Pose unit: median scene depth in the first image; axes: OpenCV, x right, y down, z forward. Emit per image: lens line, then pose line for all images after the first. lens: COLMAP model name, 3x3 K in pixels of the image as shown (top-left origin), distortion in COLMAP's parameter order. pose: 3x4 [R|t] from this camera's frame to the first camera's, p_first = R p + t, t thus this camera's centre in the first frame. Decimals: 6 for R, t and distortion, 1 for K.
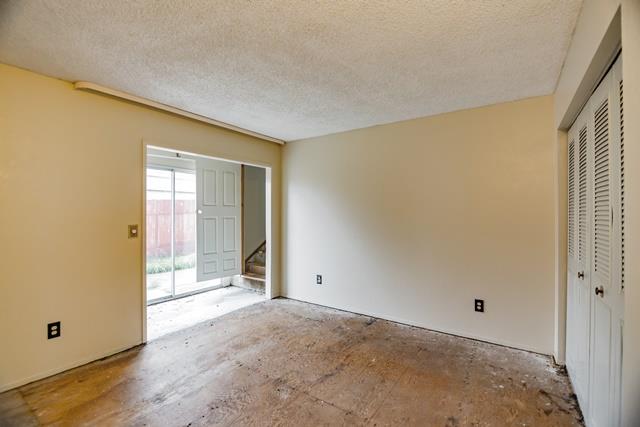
lens RADIAL K [[292.4, 0, 320.8], [0, 292.4, 212.4], [0, 0, 1]] dist [-0.013150, -0.000547]
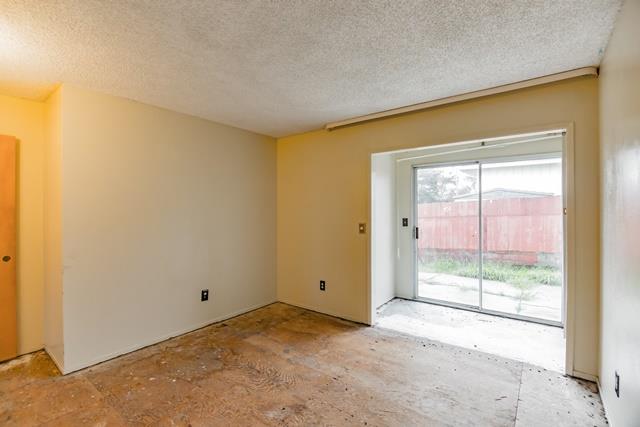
lens RADIAL K [[292.4, 0, 320.8], [0, 292.4, 212.4], [0, 0, 1]] dist [-0.013150, -0.000547]
pose [[-0.050152, 0.013809, -0.998646, 0.598014], [0.007845, 0.999879, 0.013432, -0.020554], [0.998711, -0.007161, -0.050255, 0.916215]]
